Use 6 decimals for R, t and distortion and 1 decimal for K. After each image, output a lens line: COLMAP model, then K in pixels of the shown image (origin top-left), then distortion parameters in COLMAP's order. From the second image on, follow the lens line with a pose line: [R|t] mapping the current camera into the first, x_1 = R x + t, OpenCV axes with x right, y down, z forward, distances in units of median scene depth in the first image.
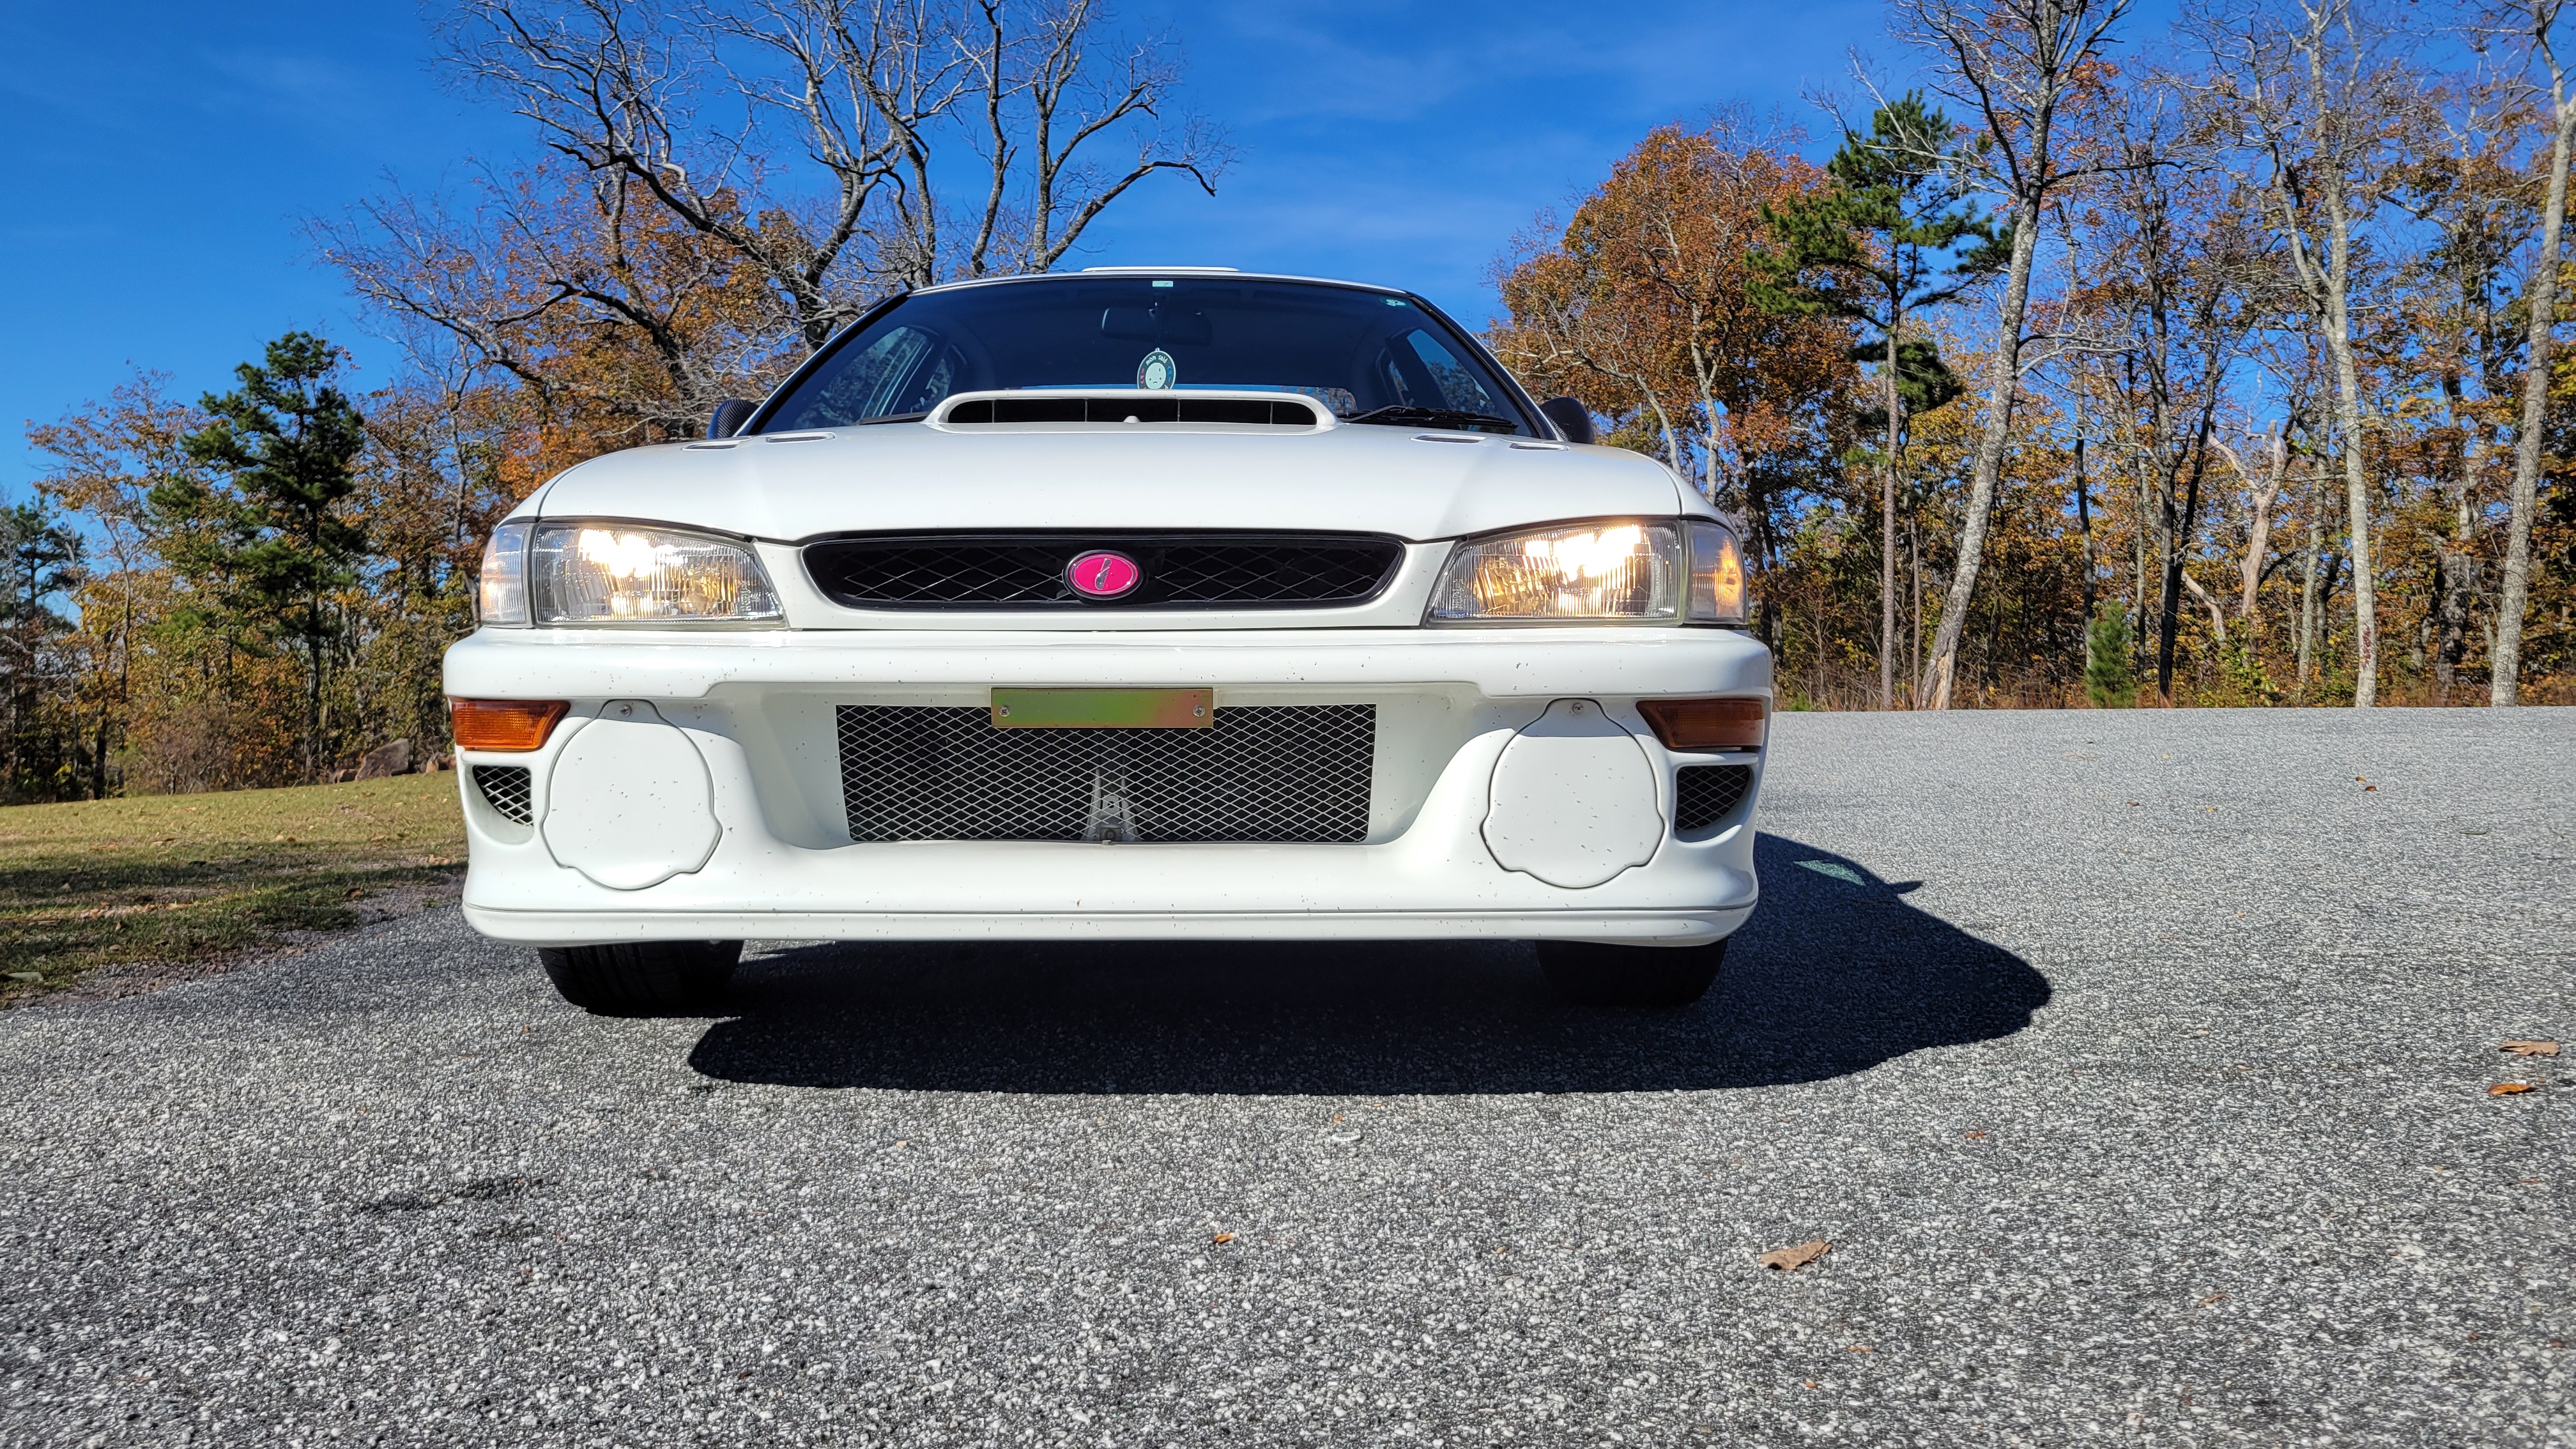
lens RADIAL K [[2062.4, 0, 1216.5], [0, 2062.4, 718.7], [0, 0, 1]] dist [0.042363, 0.006510]
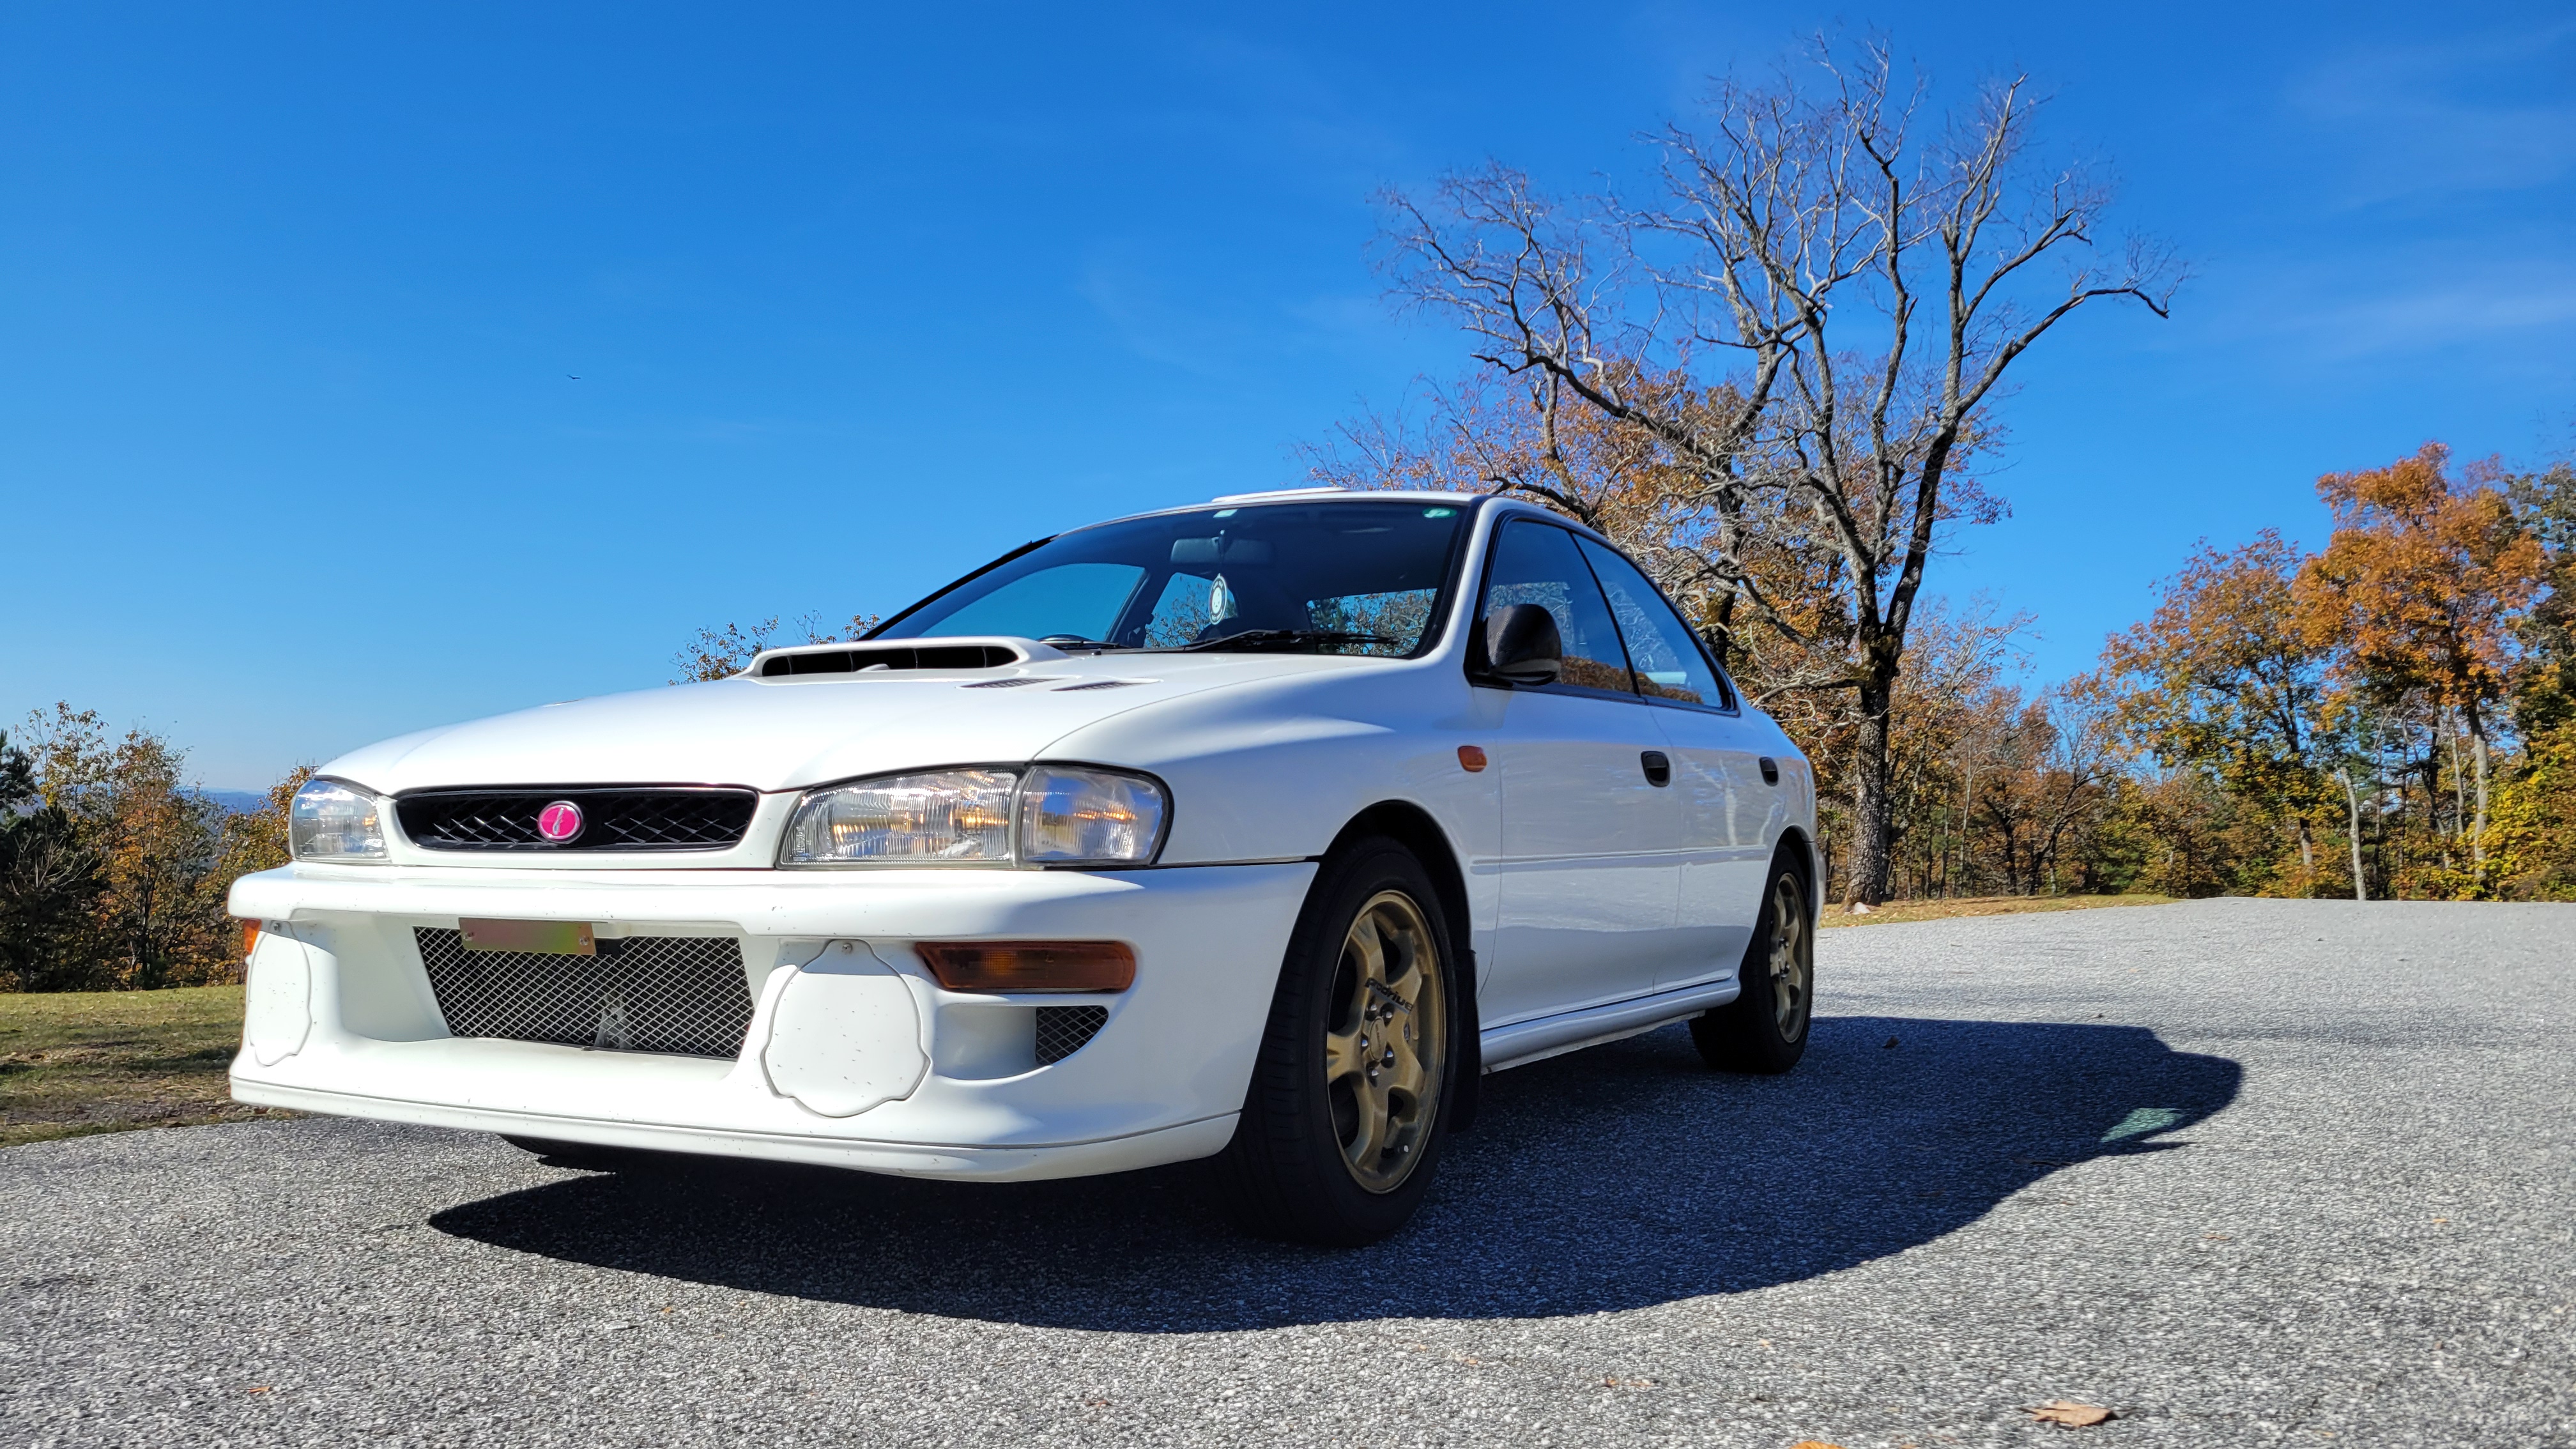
lens RADIAL K [[2062.4, 0, 1216.5], [0, 2062.4, 718.7], [0, 0, 1]] dist [0.042363, 0.006510]
pose [[0.852365, -0.025193, -0.522340, 0.124660], [-0.014956, 0.997256, -0.072506, -0.006754], [0.522733, 0.069614, 0.849649, 0.024556]]
